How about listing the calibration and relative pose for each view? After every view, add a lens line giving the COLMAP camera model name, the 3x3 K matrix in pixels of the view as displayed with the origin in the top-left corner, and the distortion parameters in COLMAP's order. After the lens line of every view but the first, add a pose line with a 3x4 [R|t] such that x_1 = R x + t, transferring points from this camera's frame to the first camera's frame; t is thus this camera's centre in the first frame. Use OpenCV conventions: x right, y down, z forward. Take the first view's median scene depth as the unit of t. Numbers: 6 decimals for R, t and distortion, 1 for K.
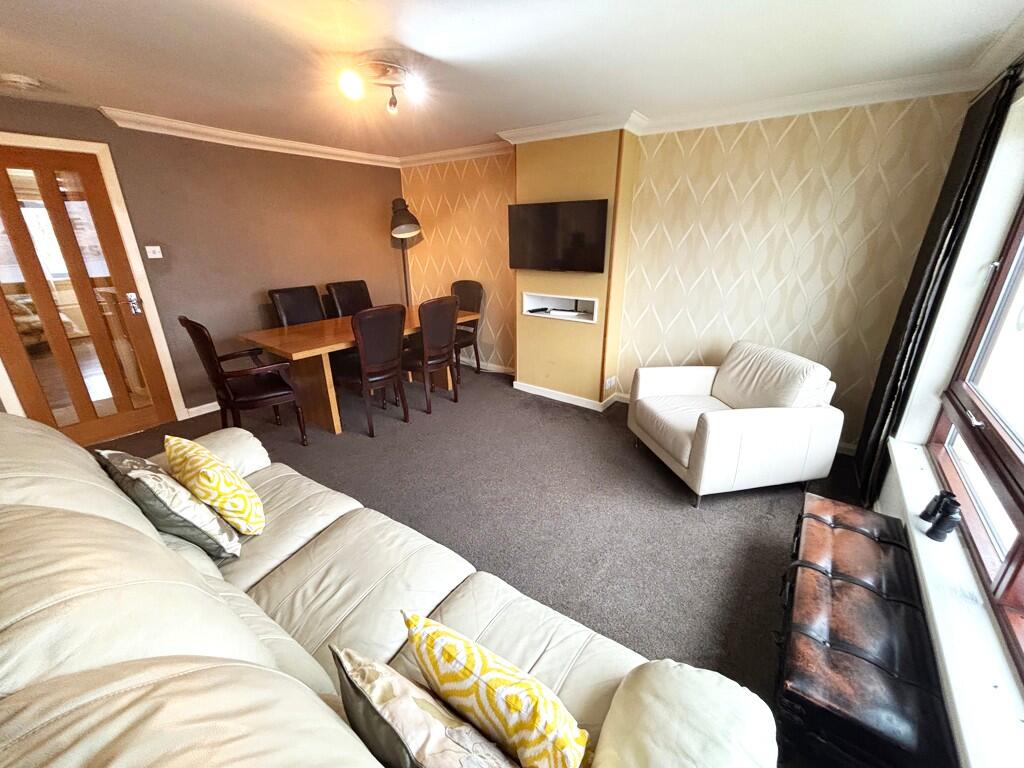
lens RADIAL K [[418.7, 0, 512.0], [0, 418.7, 384.0], [0, 0, 1]] dist [-0.000627, -0.000158]
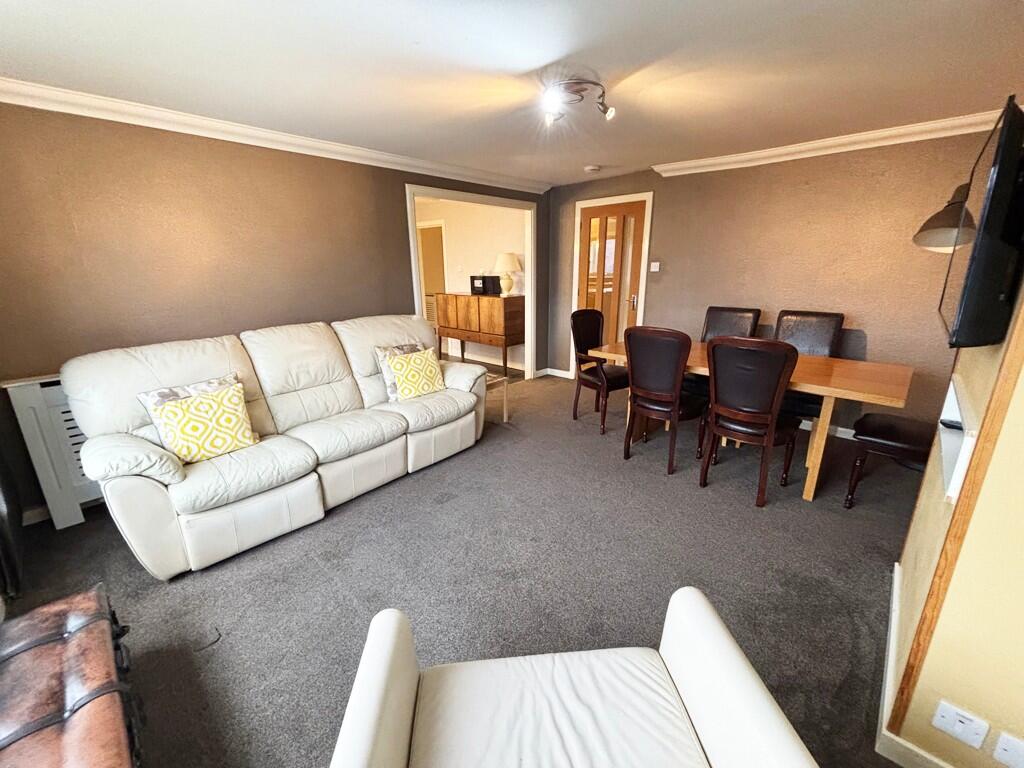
lens RADIAL K [[399.8, 0, 512.0], [0, 399.8, 384.0], [0, 0, 1]] dist [0.002070, 0.000252]
pose [[-0.131805, 0.292292, -0.947203, 0.539236], [-0.314380, 0.893885, 0.319585, -0.243993], [0.940103, 0.339904, -0.025928, 0.727929]]
